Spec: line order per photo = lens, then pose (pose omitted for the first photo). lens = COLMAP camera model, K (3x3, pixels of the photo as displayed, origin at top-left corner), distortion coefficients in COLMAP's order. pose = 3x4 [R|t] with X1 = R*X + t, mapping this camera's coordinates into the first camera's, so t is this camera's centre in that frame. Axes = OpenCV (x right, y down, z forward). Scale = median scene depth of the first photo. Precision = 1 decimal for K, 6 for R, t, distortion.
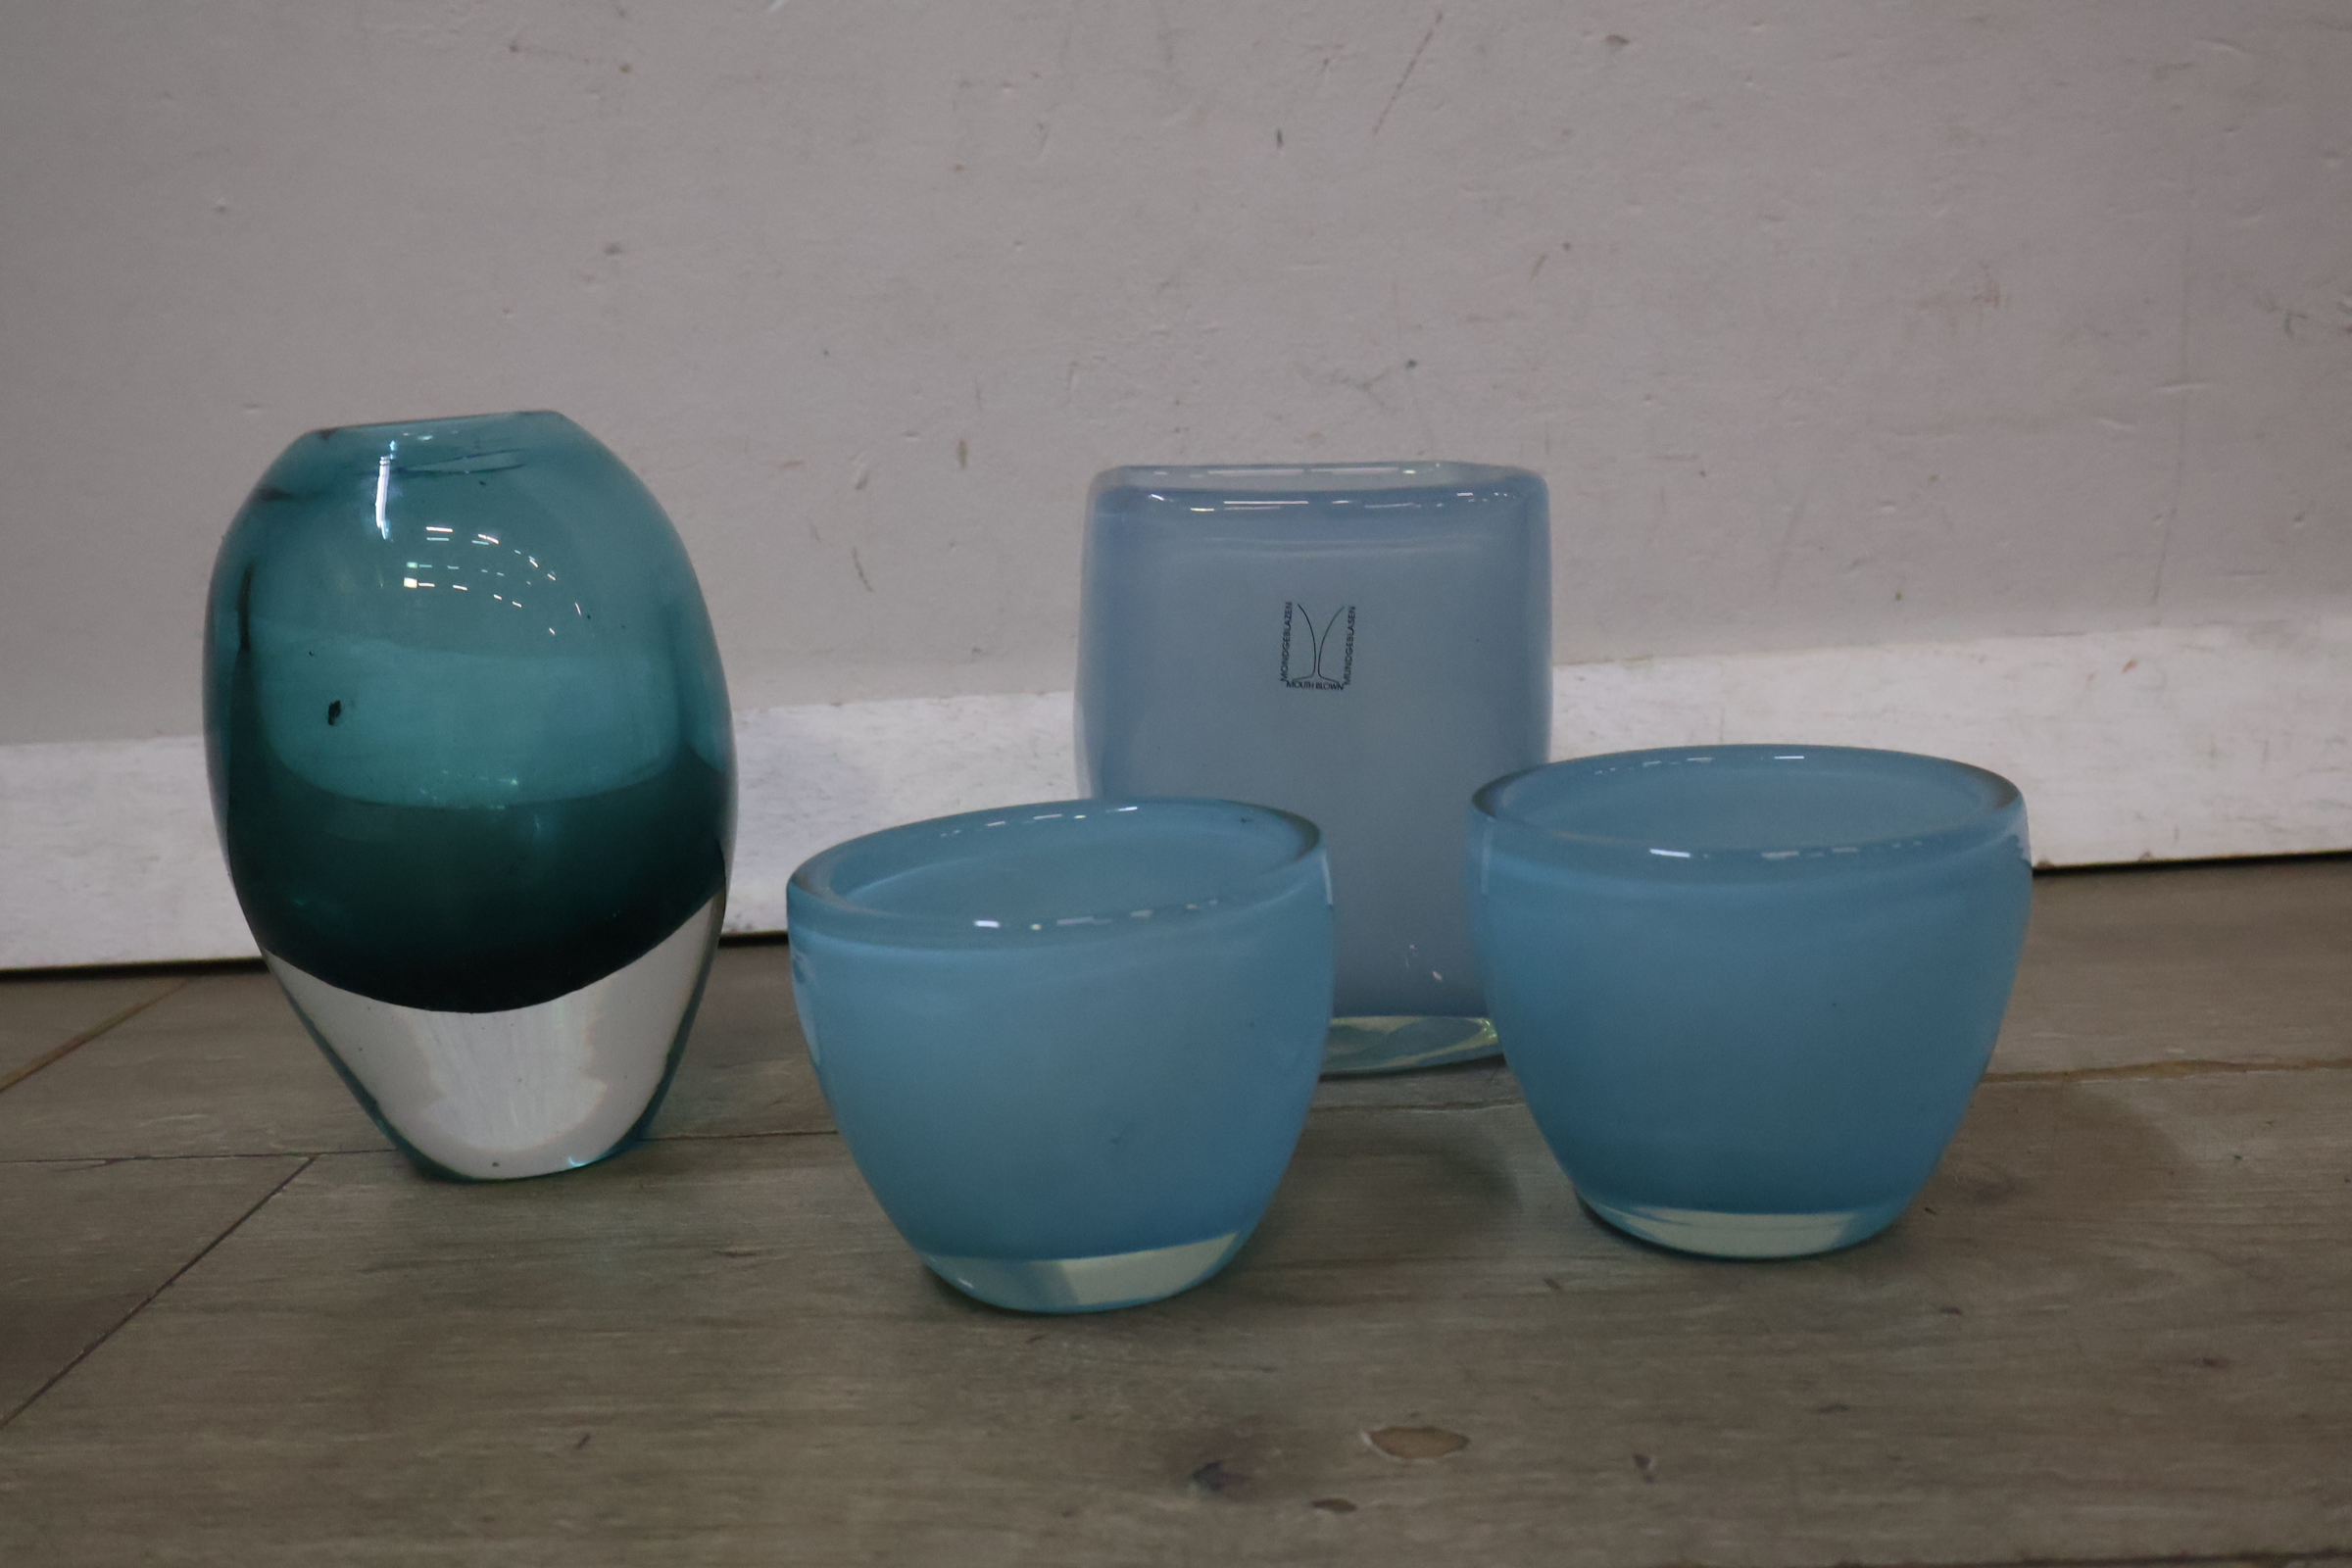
lens RADIAL K [[2258.0, 0, 1169.2], [0, 2258.0, 772.1], [0, 0, 1]] dist [0.005470, 0.000000]
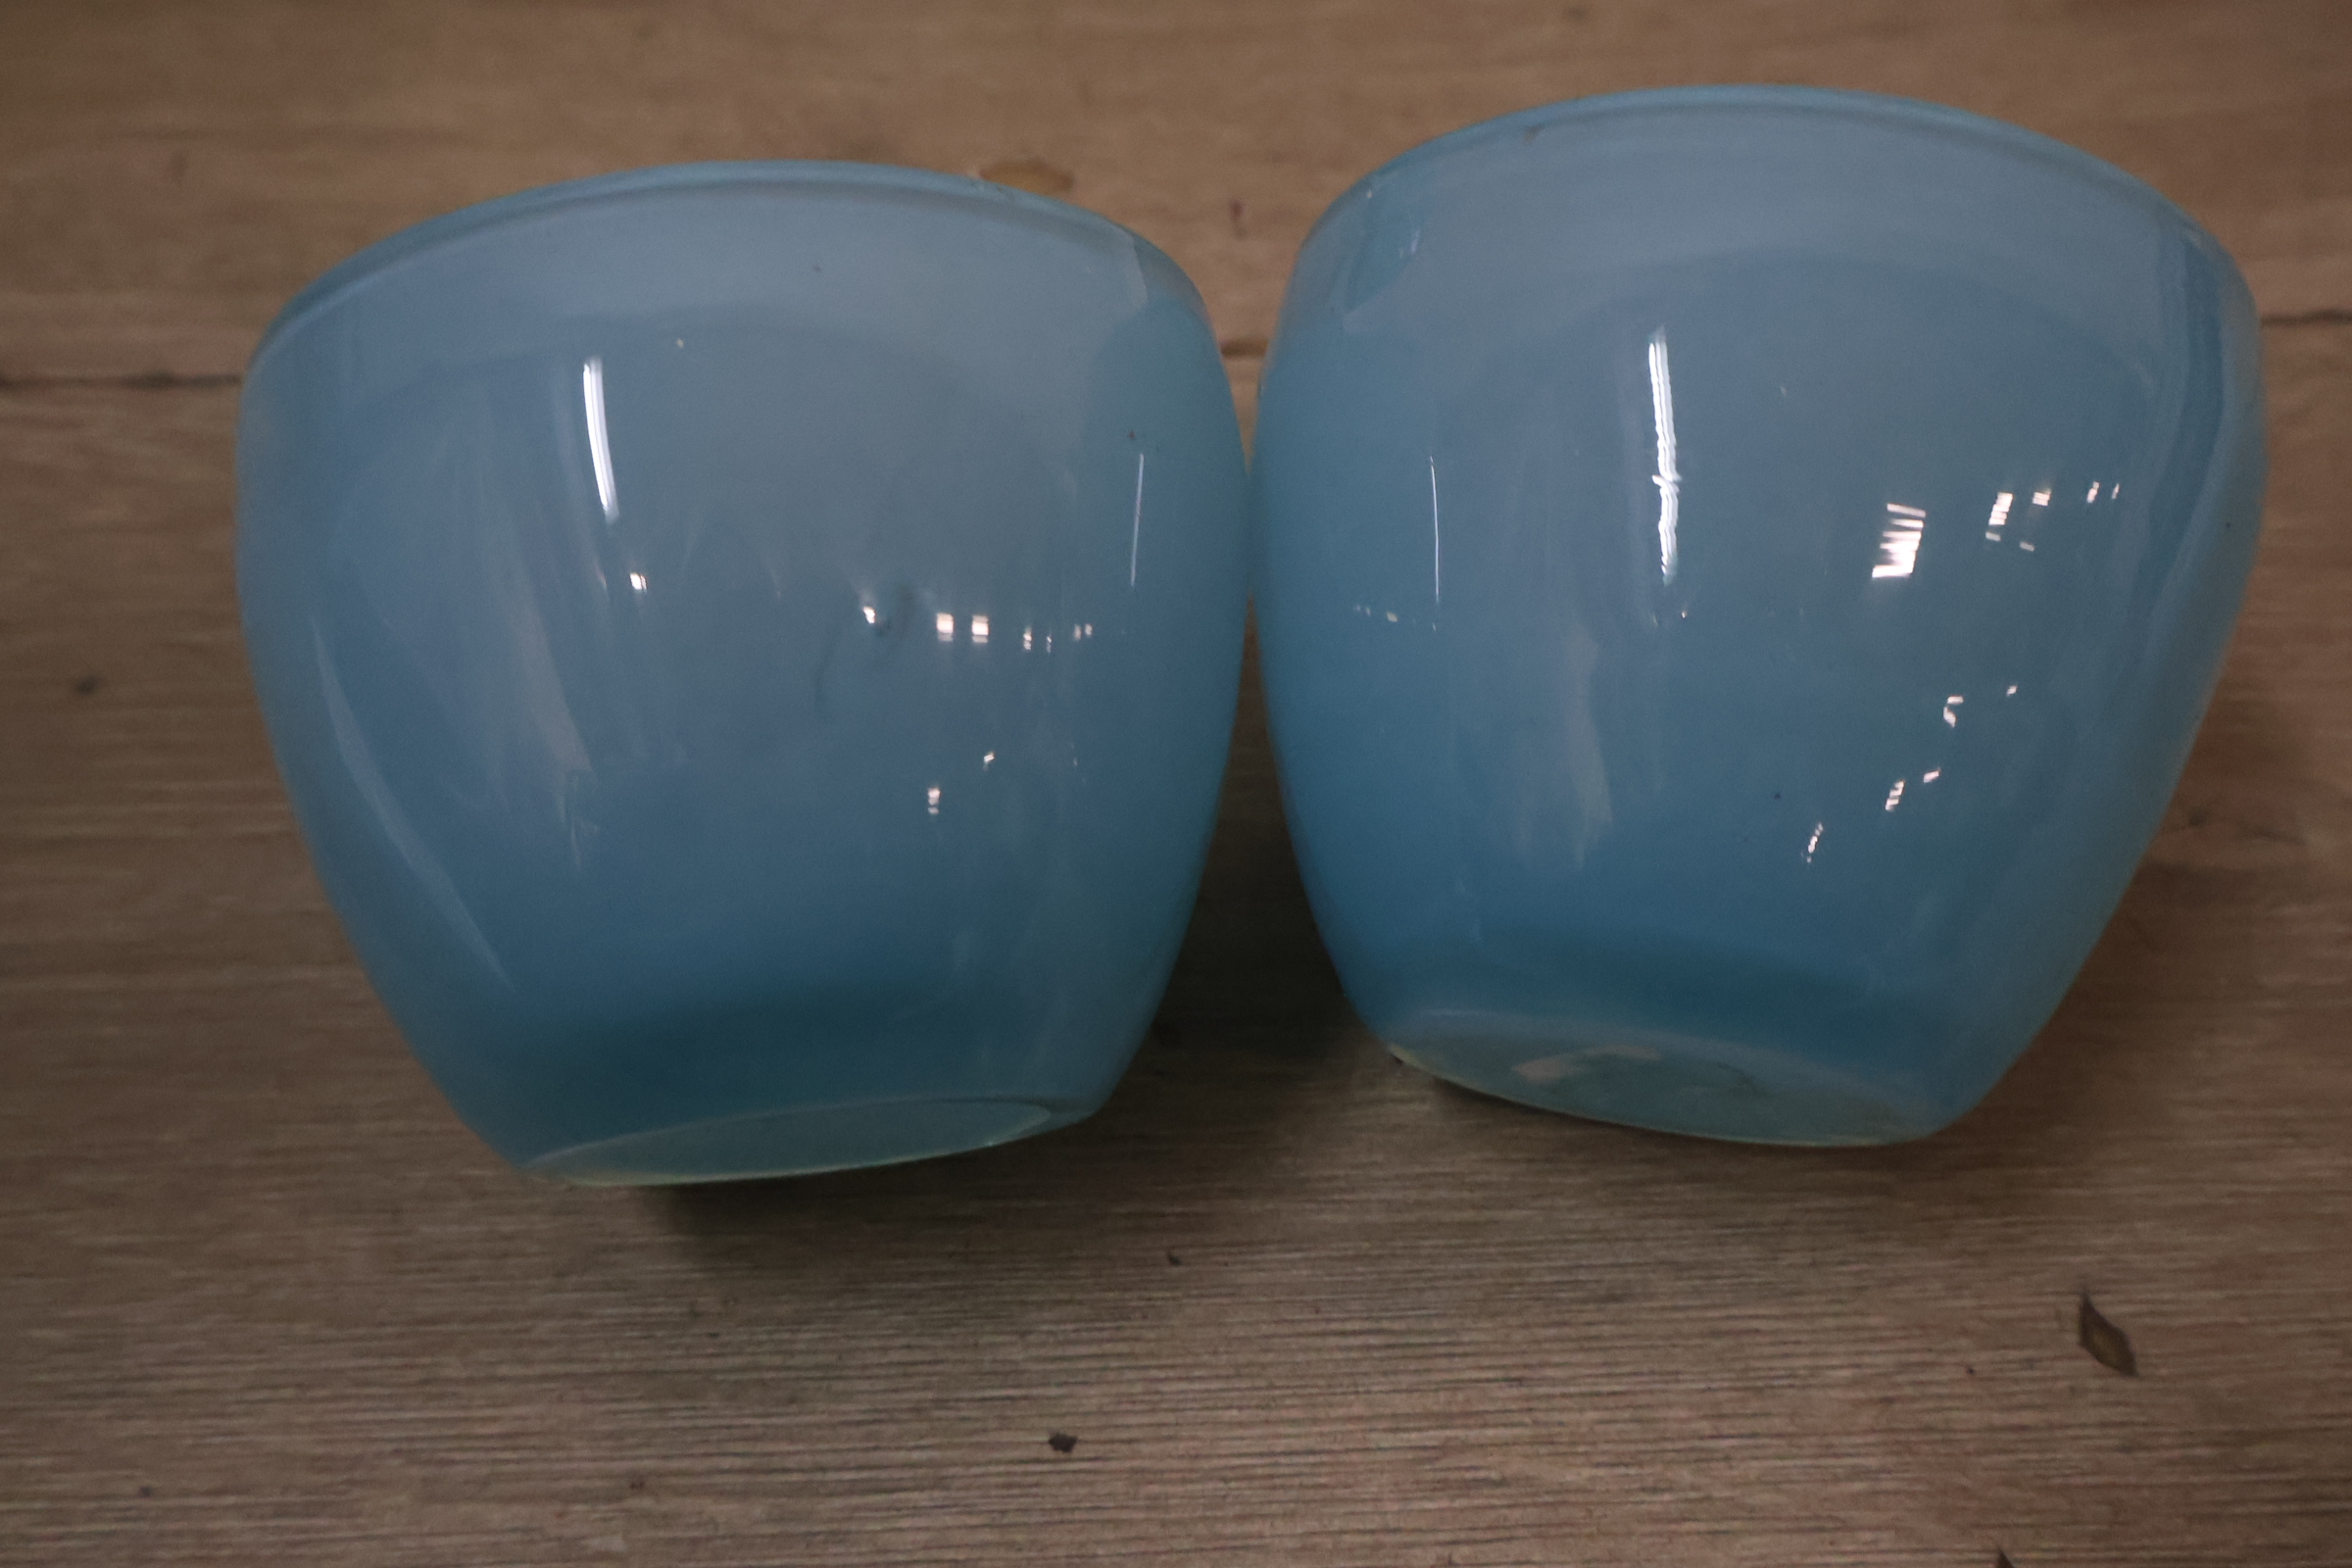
lens RADIAL K [[2258.0, 0, 1166.0], [0, 2258.0, 782.2], [0, 0, 1]] dist [0.005470, 0.000000]
pose [[0.995833, -0.030353, 0.086000, 0.057424], [-0.035457, 0.739949, 0.671728, -0.138370], [-0.084024, -0.671978, 0.735789, 0.048531]]
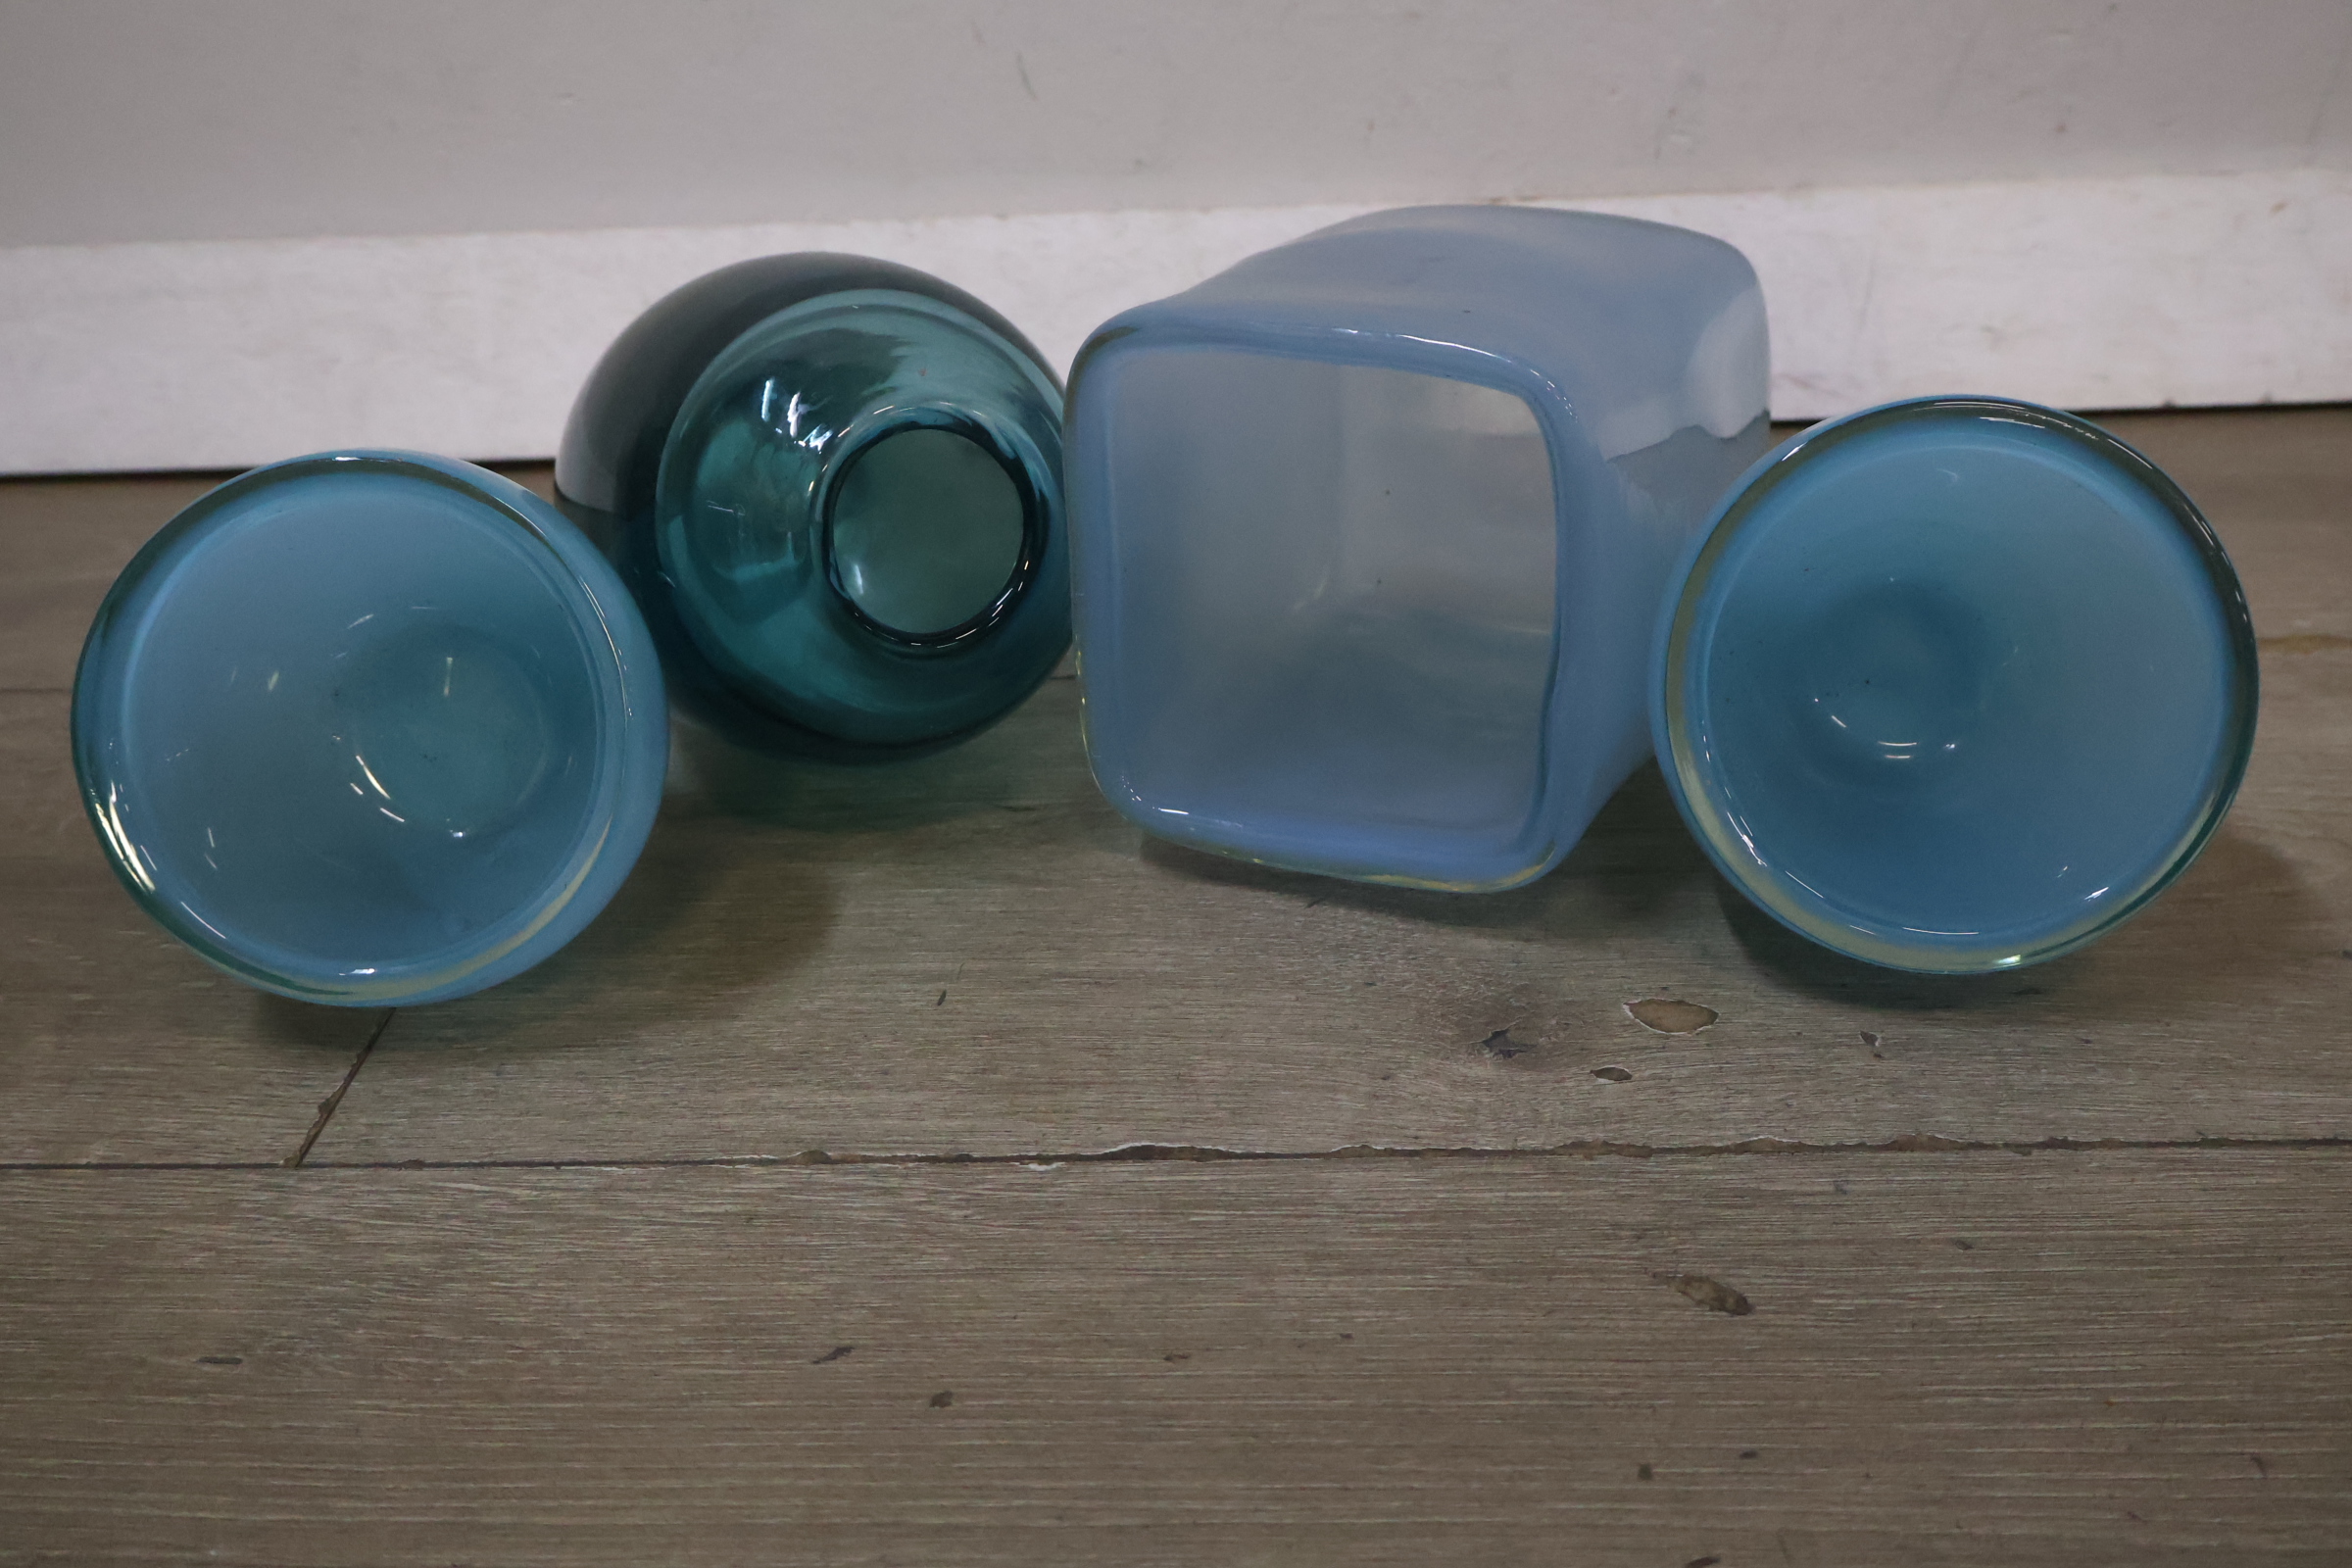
lens RADIAL K [[2258.0, 0, 1168.8], [0, 2258.0, 796.8], [0, 0, 1]] dist [0.005470, 0.000000]
pose [[0.999628, 0.012488, 0.024232, -0.133080], [-0.018977, 0.956930, 0.289696, -0.107481], [-0.019571, -0.290048, 0.956812, -0.060283]]
